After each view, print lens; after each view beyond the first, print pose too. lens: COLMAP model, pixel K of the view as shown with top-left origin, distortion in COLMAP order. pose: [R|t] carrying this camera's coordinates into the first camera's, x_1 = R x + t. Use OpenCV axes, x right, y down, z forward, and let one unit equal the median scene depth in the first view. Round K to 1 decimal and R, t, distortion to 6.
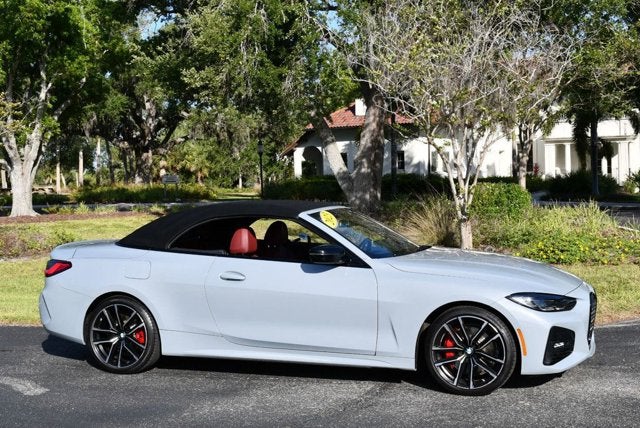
lens RADIAL K [[902.3, 0, 318.3], [0, 902.3, 214.4], [0, 0, 1]] dist [-0.025586, -0.039611]
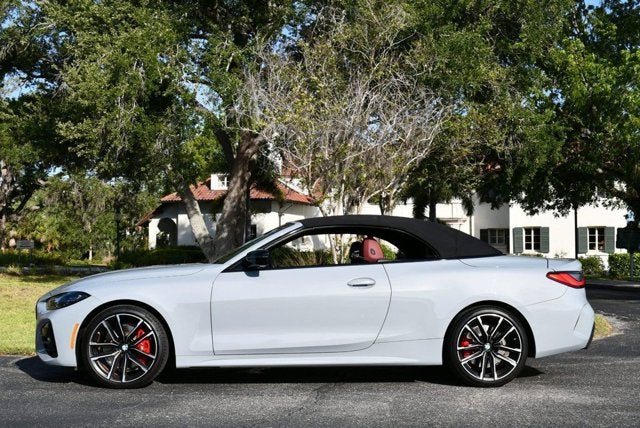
lens RADIAL K [[852.3, 0, 320.0], [0, 852.3, 212.8], [0, 0, 1]] dist [-0.026508, -0.053625]
pose [[0.982735, 0.034564, 0.181760, -0.090144], [-0.017015, 0.995116, -0.097235, 0.075544], [-0.184233, 0.092463, 0.978524, 0.081452]]
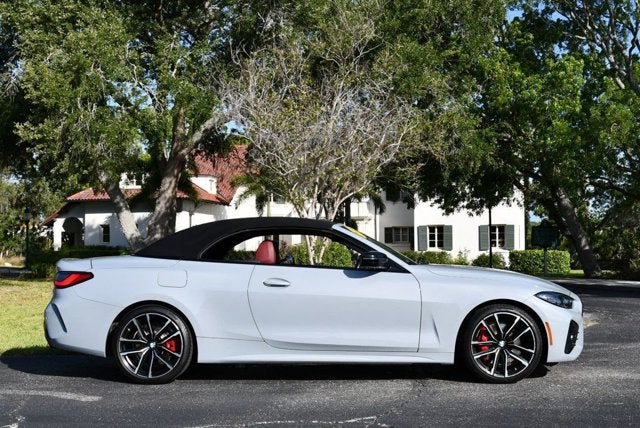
lens RADIAL K [[861.7, 0, 320.0], [0, 861.7, 214.7], [0, 0, 1]] dist [-0.031819, -0.015820]
pose [[0.948370, 0.031646, 0.315584, -0.346161], [-0.001992, 0.995584, -0.093849, 0.079526], [-0.317161, 0.088375, 0.944245, 0.029380]]
